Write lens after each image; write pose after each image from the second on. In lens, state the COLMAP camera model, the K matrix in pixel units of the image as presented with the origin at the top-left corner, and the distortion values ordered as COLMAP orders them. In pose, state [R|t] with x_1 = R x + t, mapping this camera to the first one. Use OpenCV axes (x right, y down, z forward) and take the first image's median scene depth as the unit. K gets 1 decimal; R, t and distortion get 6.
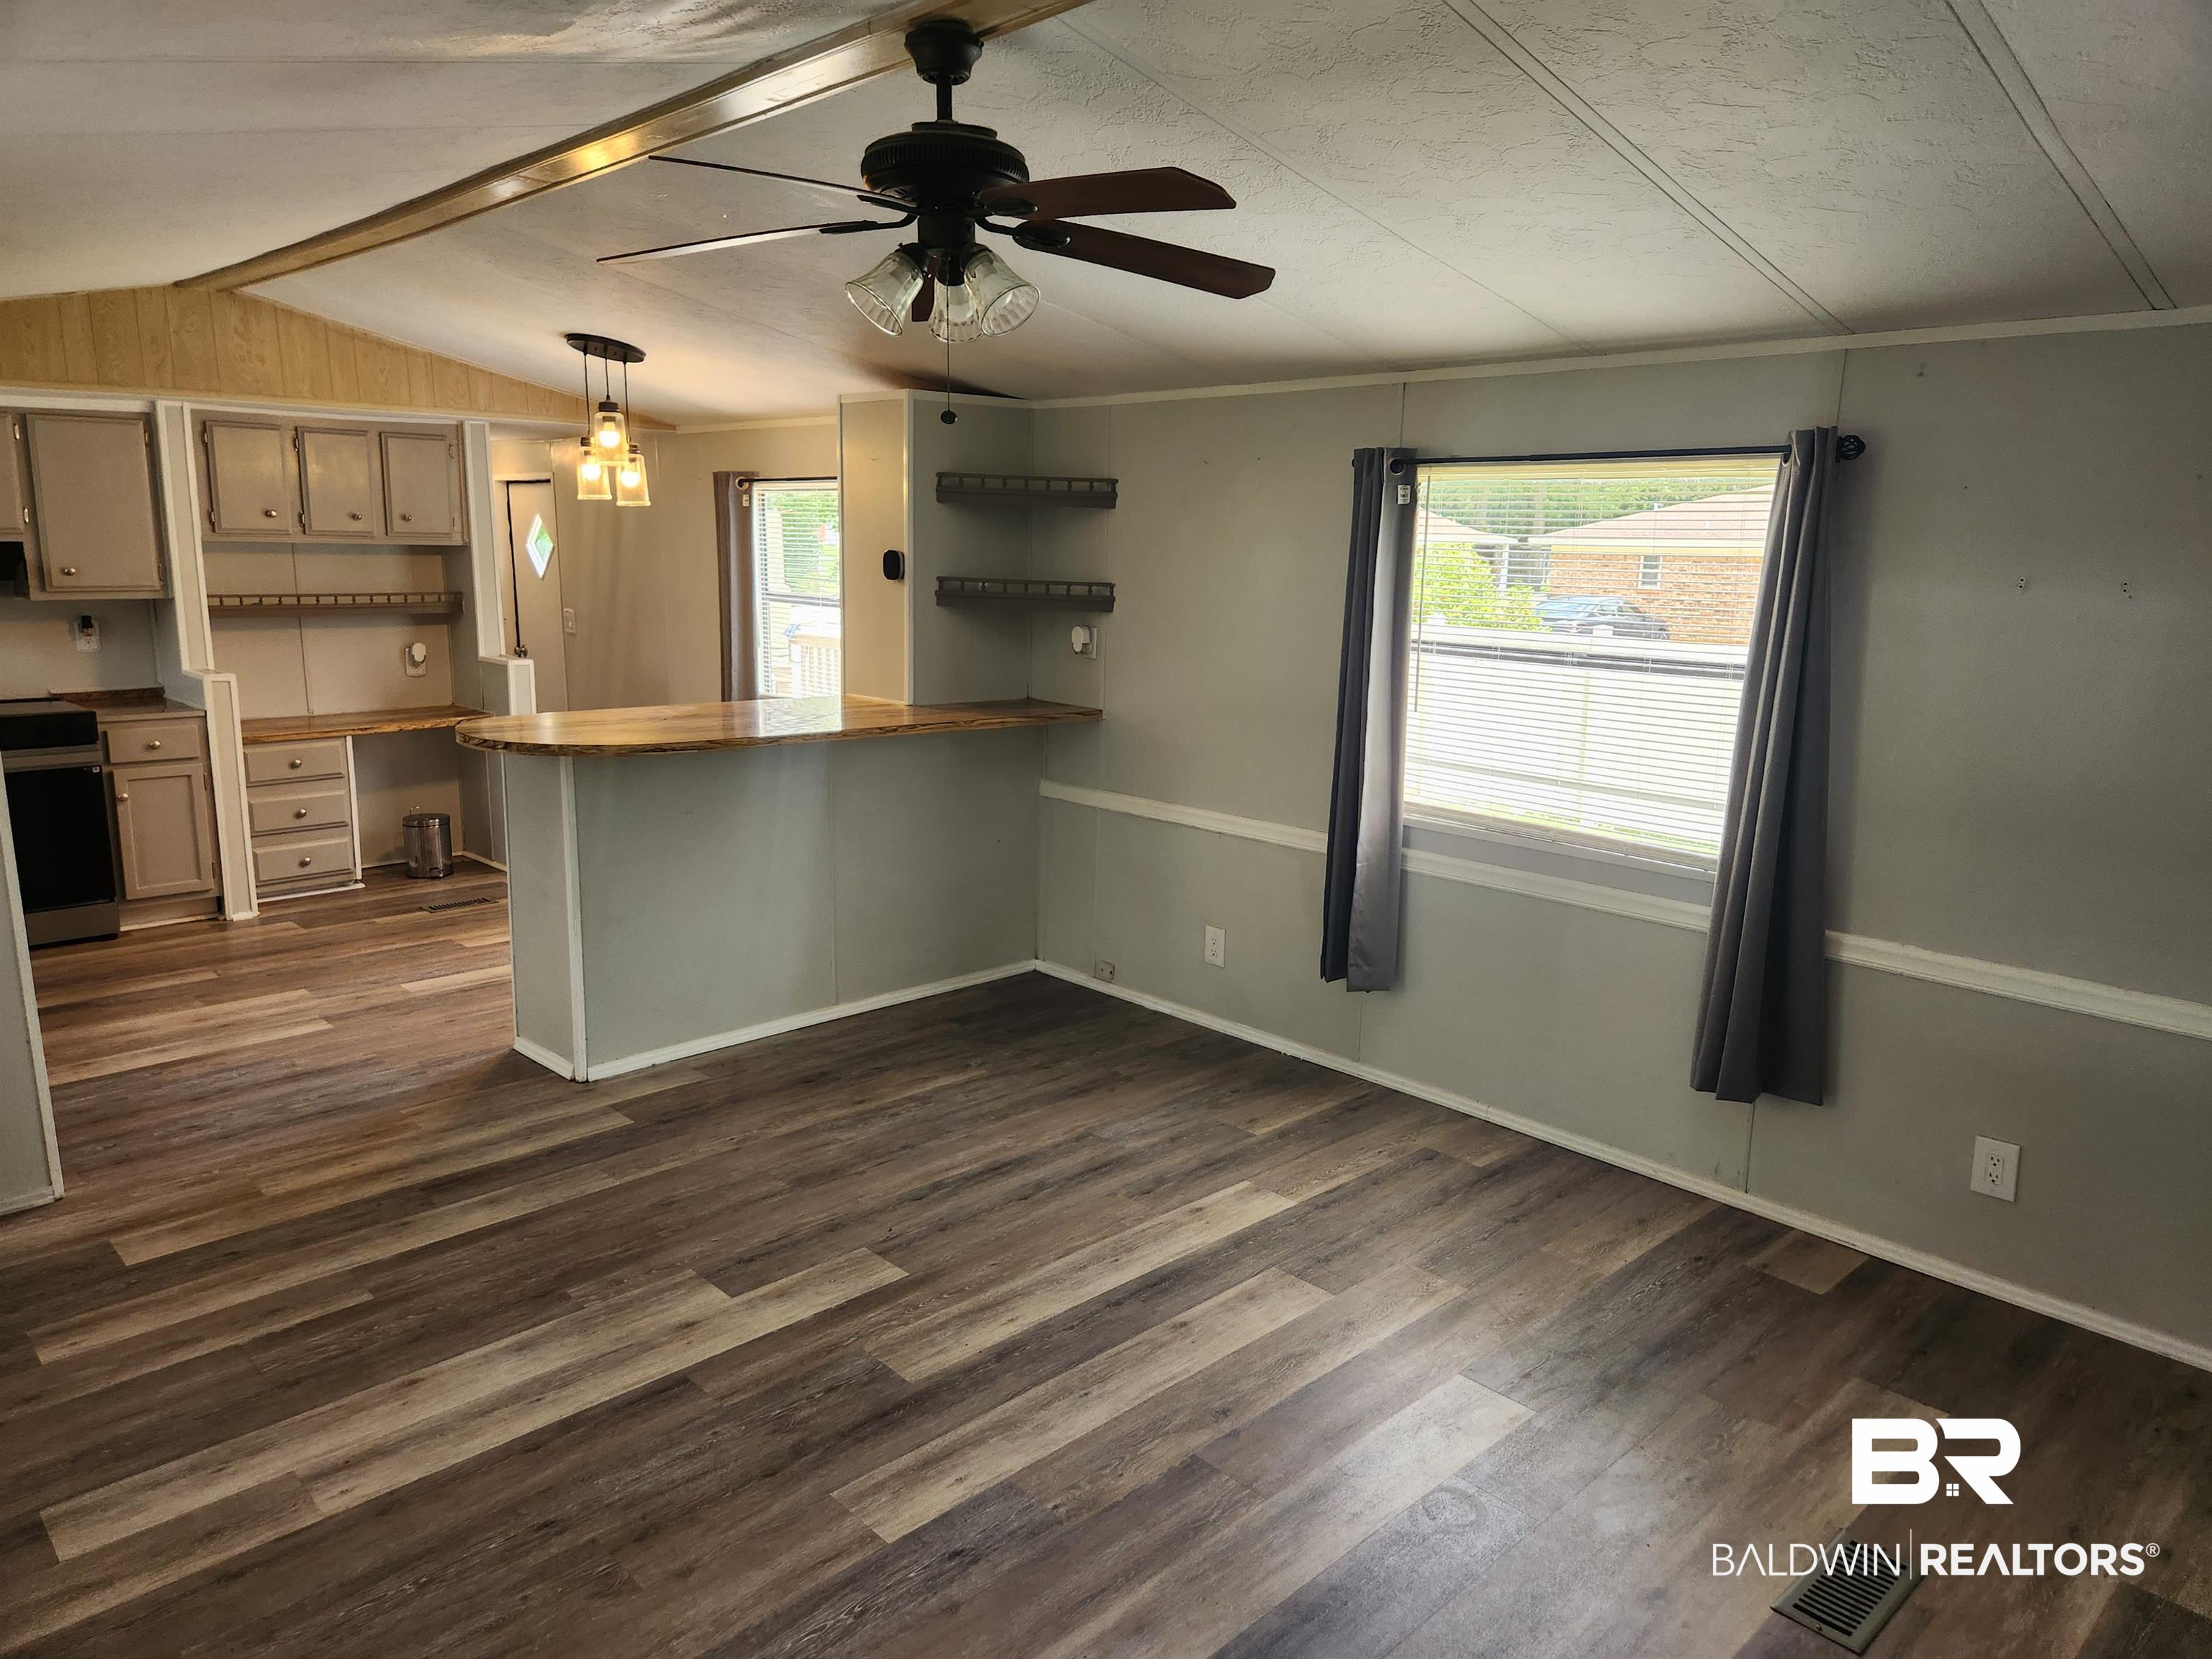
lens RADIAL K [[1477.6, 0, 1111.7], [0, 1477.6, 819.3], [0, 0, 1]] dist [0.072380, -0.053686]
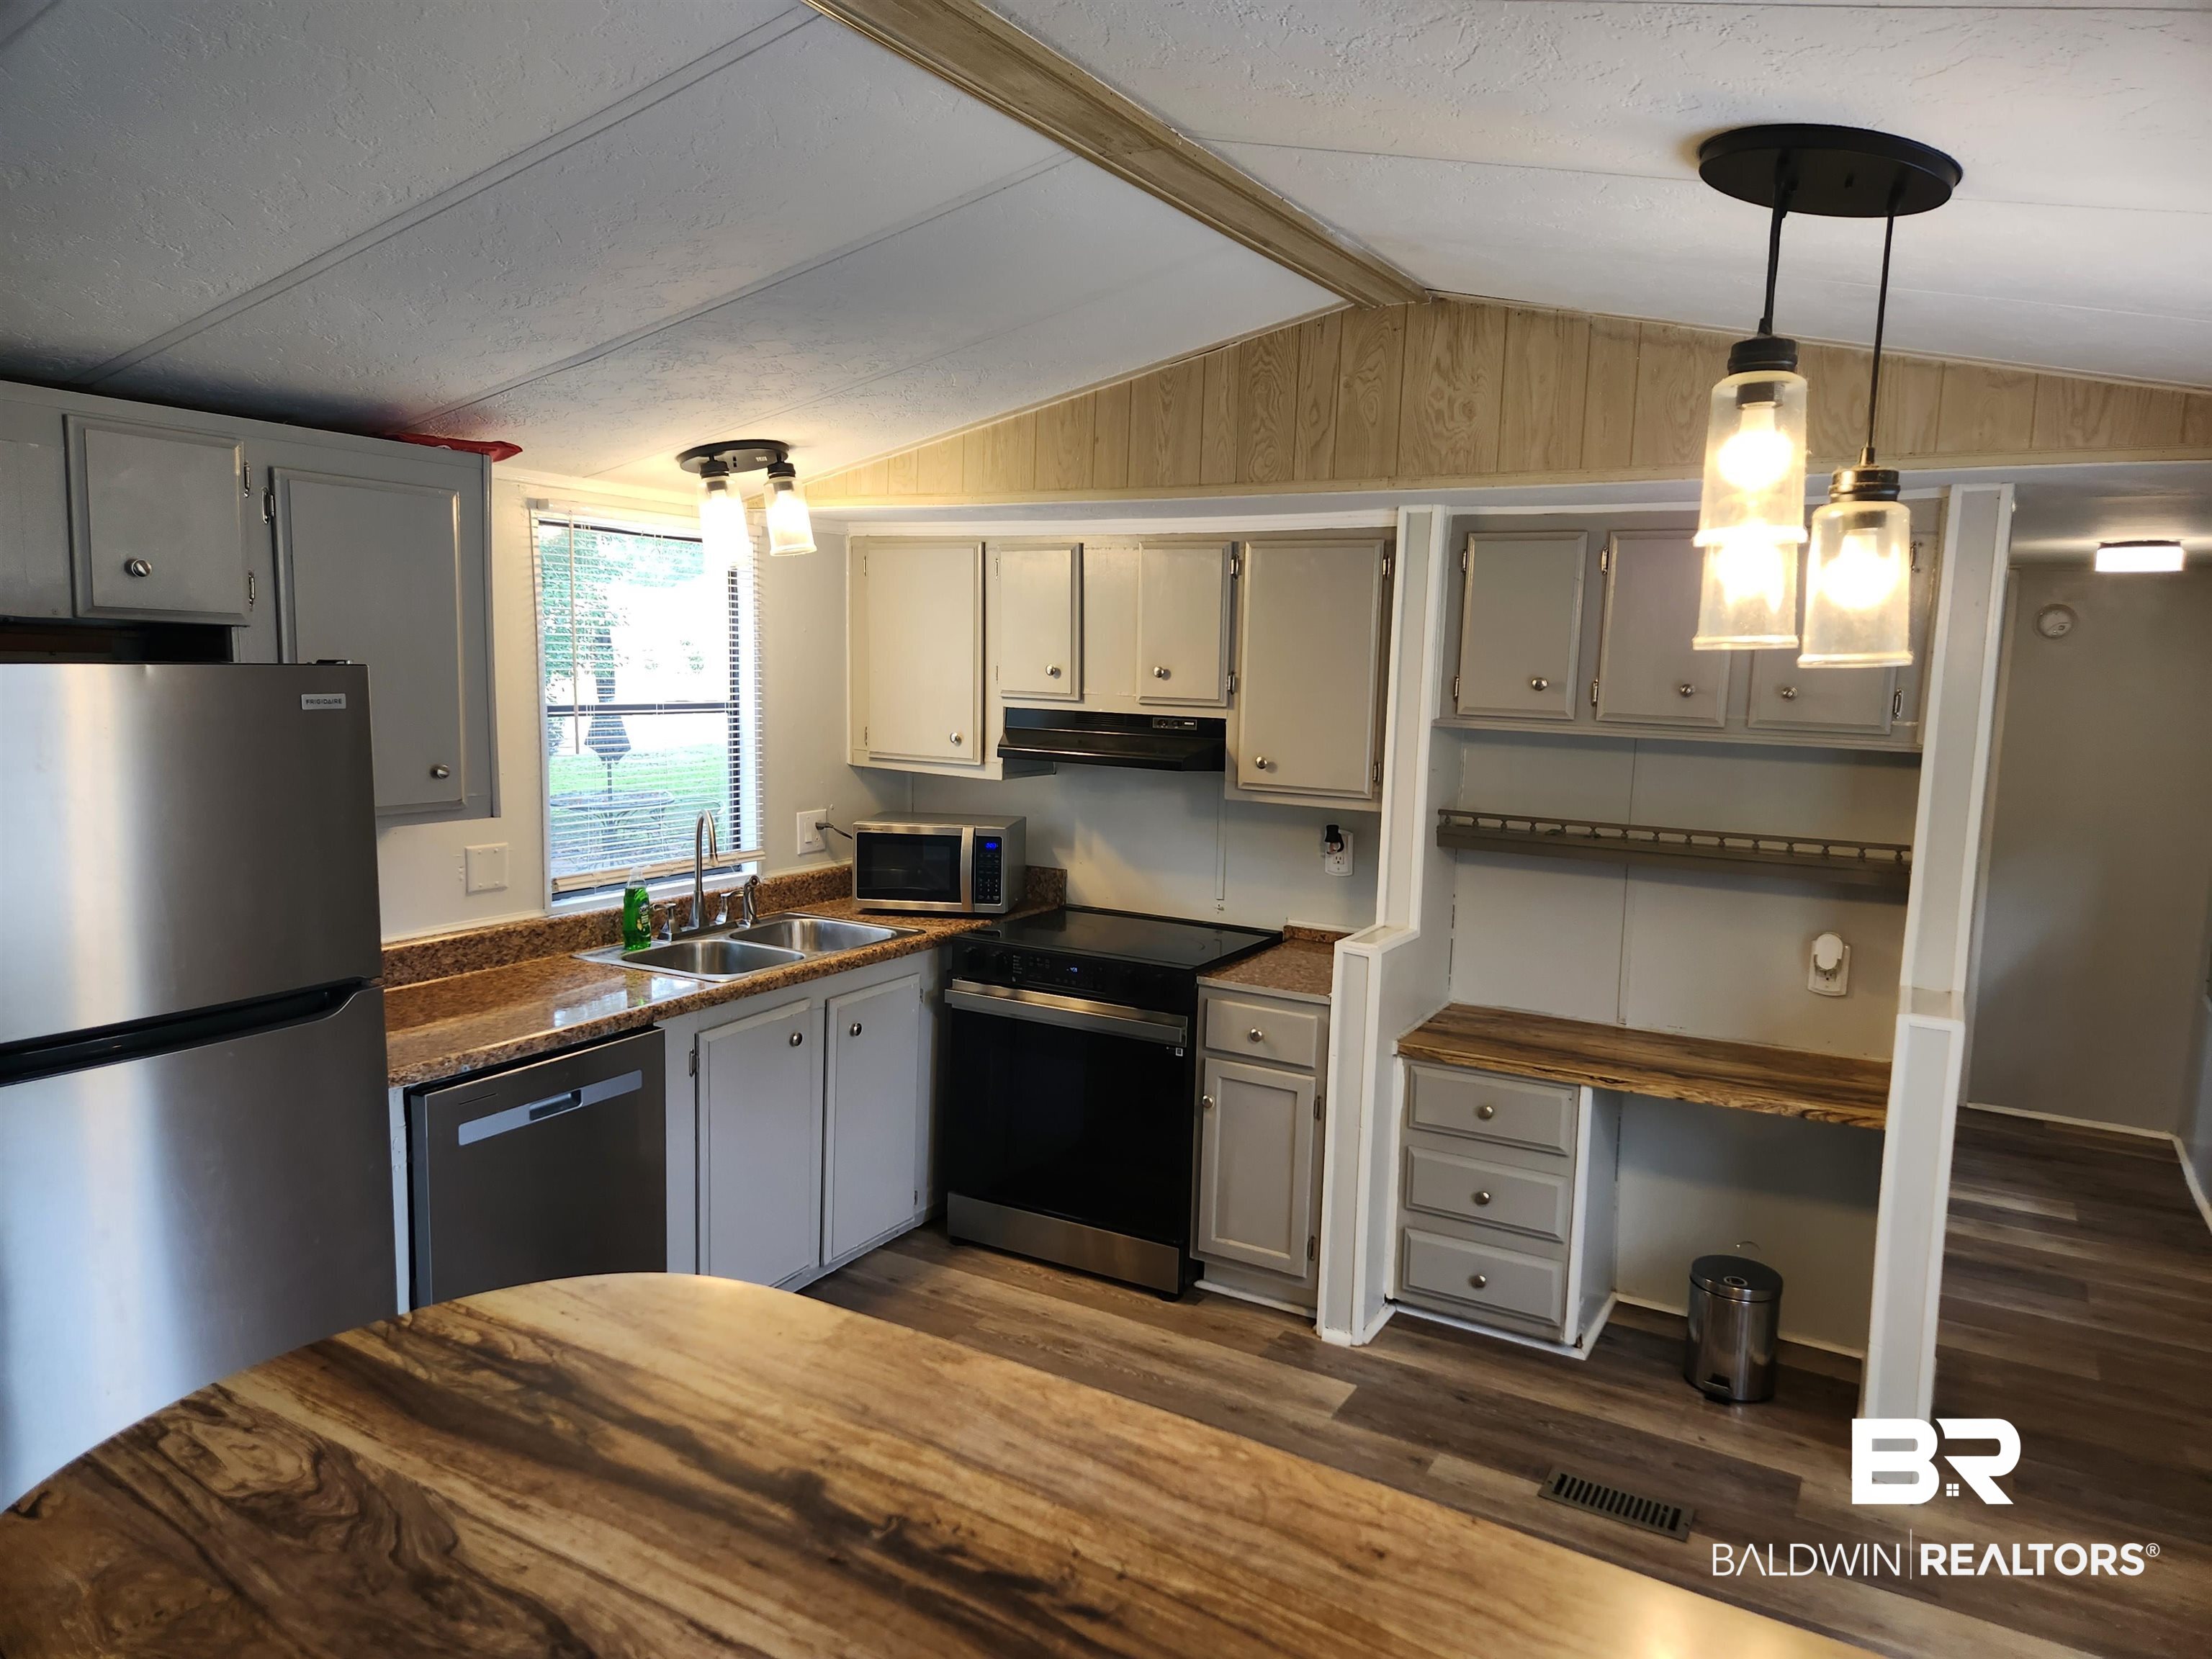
lens RADIAL K [[1477.6, 0, 1116.7], [0, 1477.6, 836.4], [0, 0, 1]] dist [0.072380, -0.053686]
pose [[0.281647, 0.115080, -0.952592, -0.063117], [-0.206395, 0.976808, 0.056982, -0.165723], [0.937057, 0.180561, 0.298867, 0.787312]]
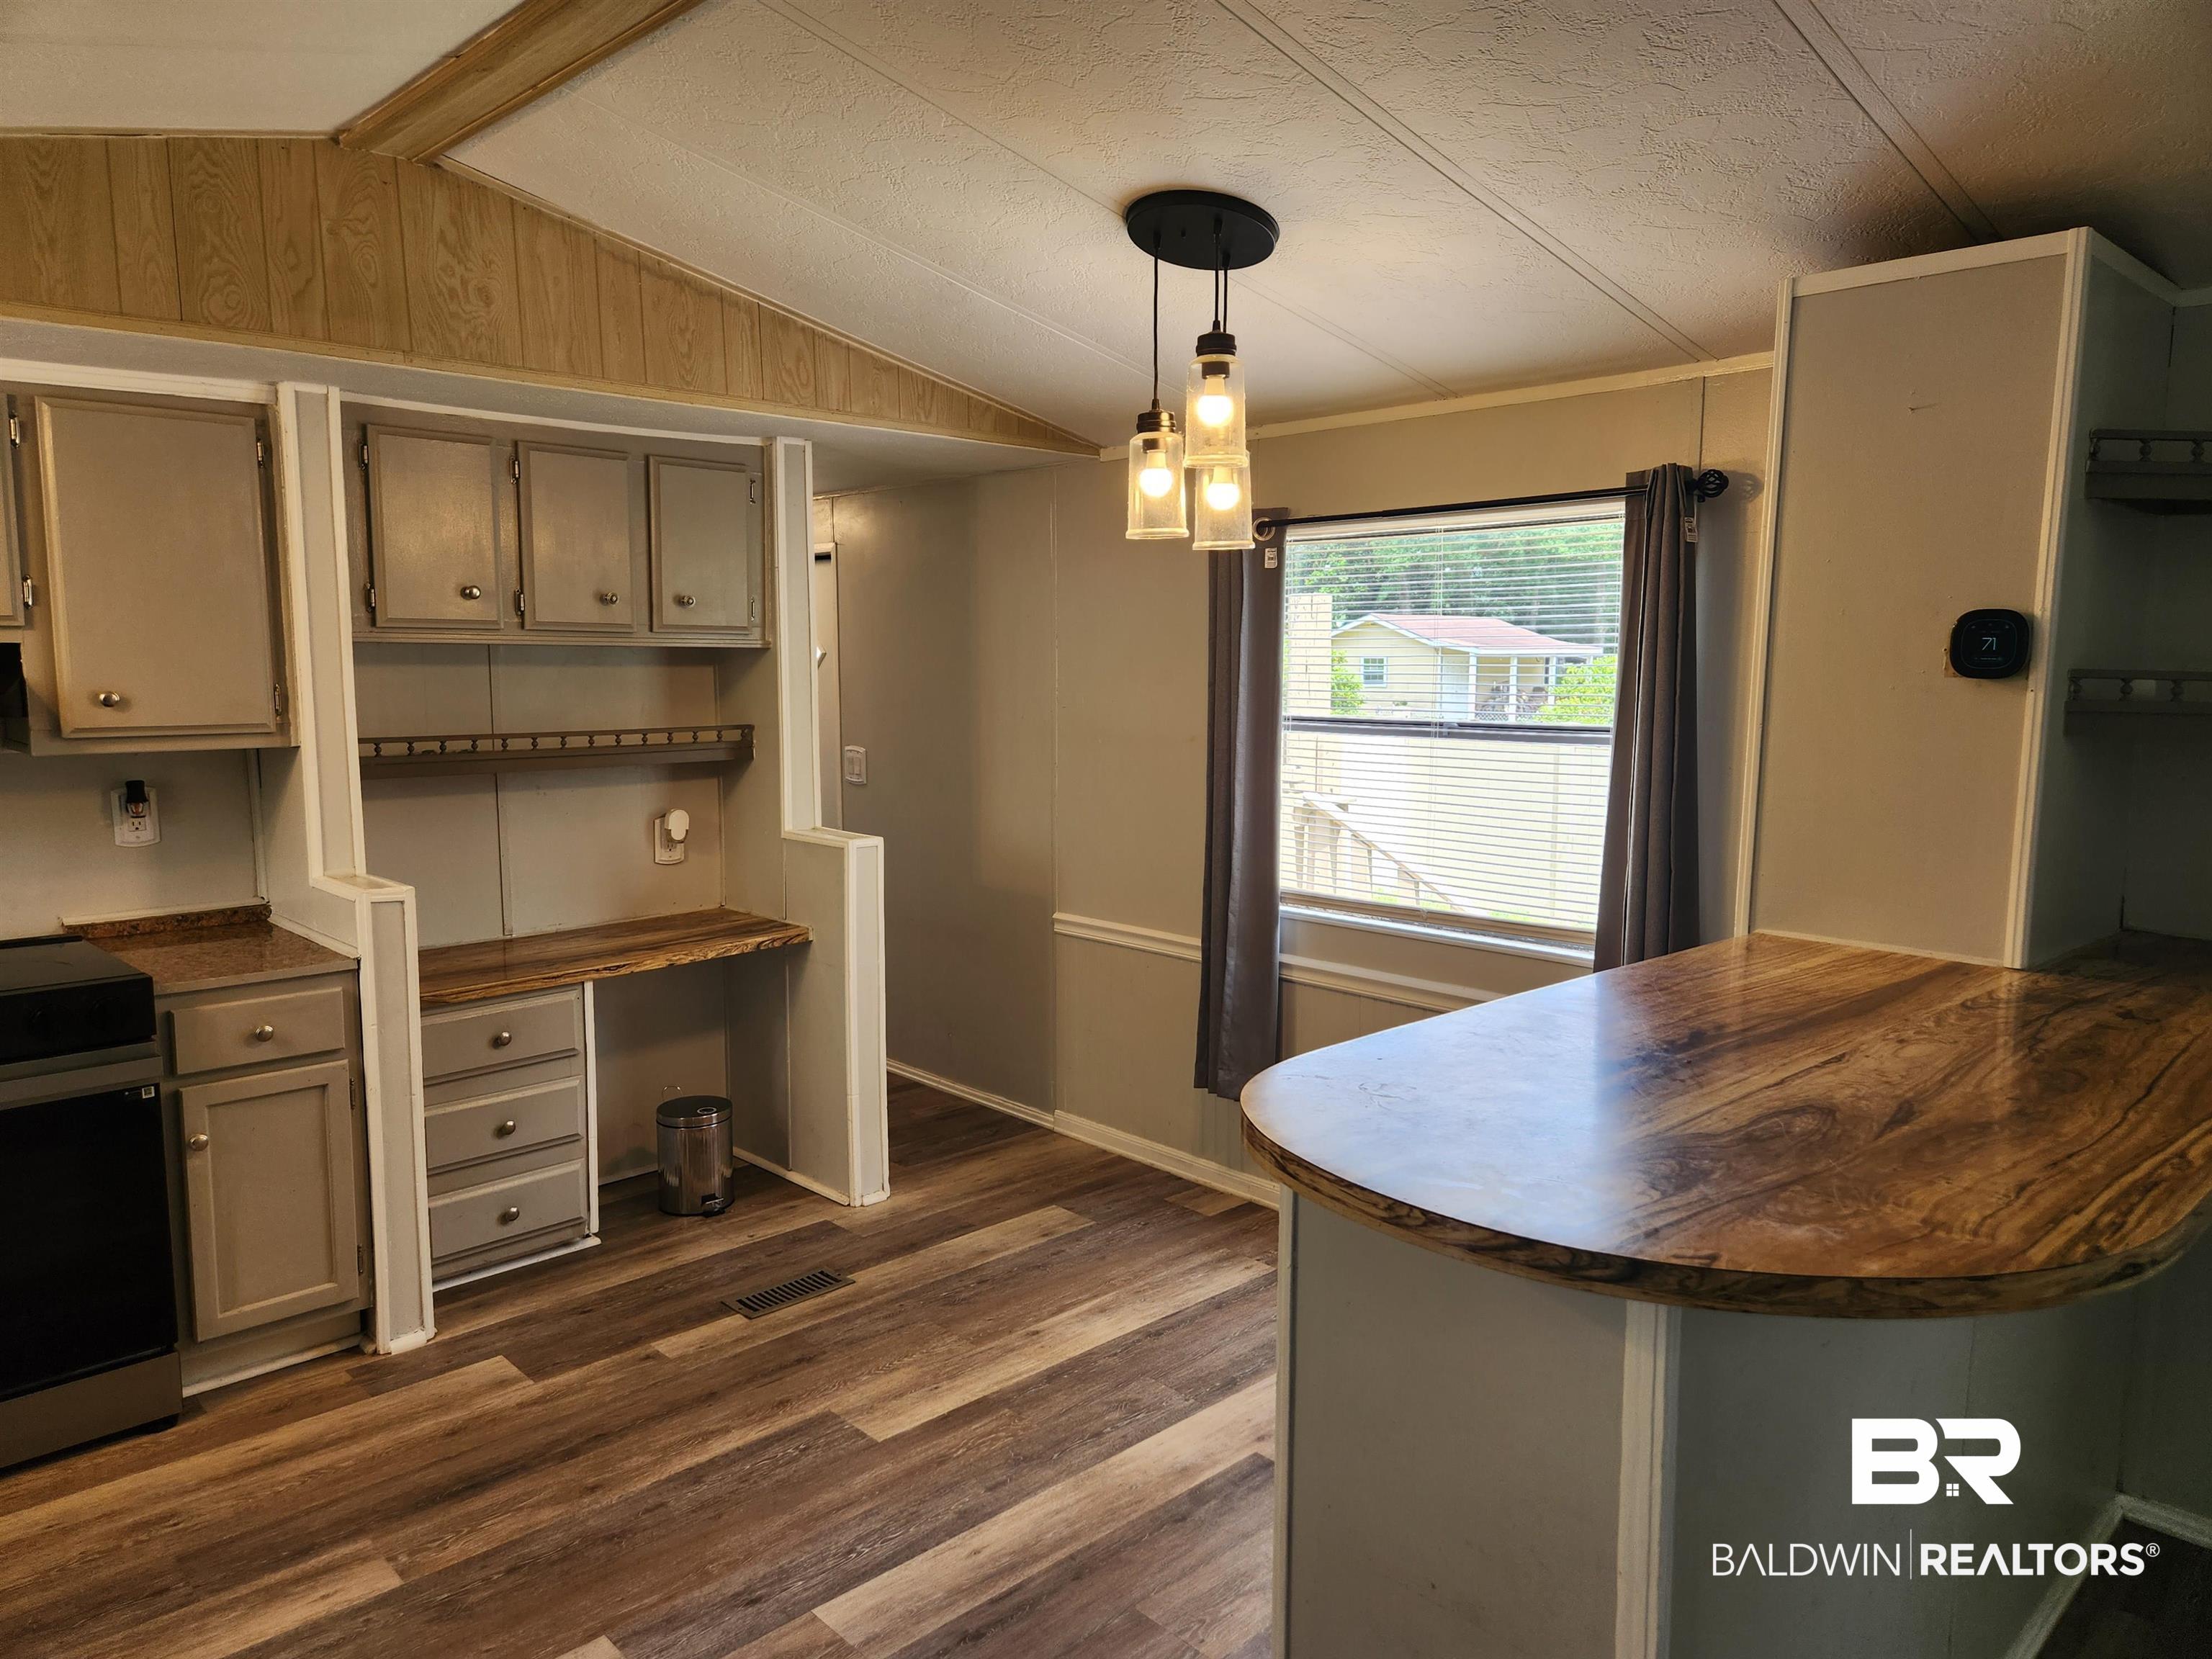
lens RADIAL K [[1477.6, 0, 1118.2], [0, 1477.6, 830.1], [0, 0, 1]] dist [0.072380, -0.053686]
pose [[0.999888, -0.014772, -0.002478, -0.364288], [0.014558, 0.997353, -0.071246, -0.082366], [0.003523, 0.071202, 0.997456, 0.518435]]
